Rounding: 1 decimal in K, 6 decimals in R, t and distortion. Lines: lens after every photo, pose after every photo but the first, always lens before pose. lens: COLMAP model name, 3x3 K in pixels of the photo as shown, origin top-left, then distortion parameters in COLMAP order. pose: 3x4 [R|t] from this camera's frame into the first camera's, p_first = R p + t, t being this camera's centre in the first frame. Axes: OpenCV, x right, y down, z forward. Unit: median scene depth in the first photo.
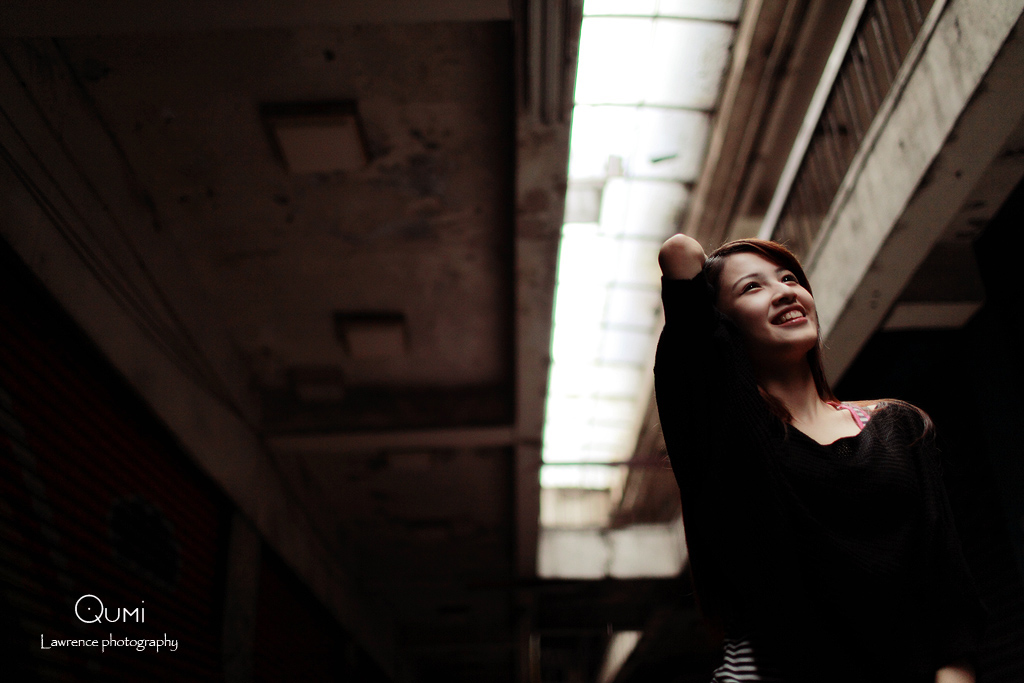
lens RADIAL K [[1008.3, 0, 512.0], [0, 1008.3, 341.5], [0, 0, 1]] dist [-0.104765, 0.122269]
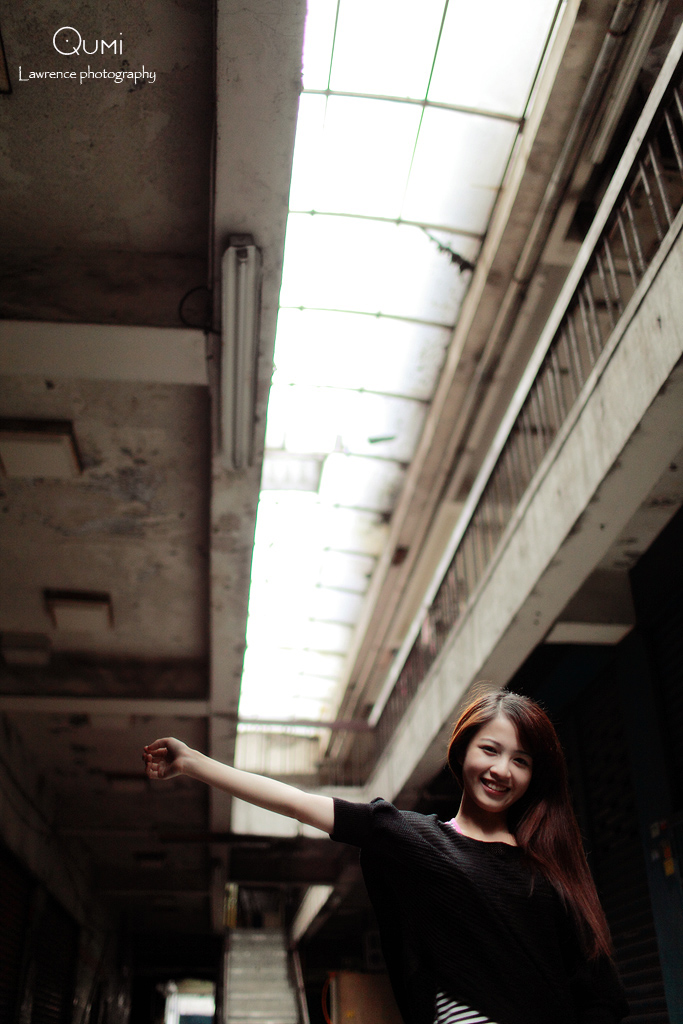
lens RADIAL K [[1008.3, 0, 341.5], [0, 1008.3, 512.0], [0, 0, 1]] dist [-0.104765, 0.122269]
pose [[0.992583, 0.077828, 0.093390, 0.034222], [-0.071982, 0.995324, -0.064414, -0.071287], [-0.097967, 0.057214, 0.993544, -0.095050]]
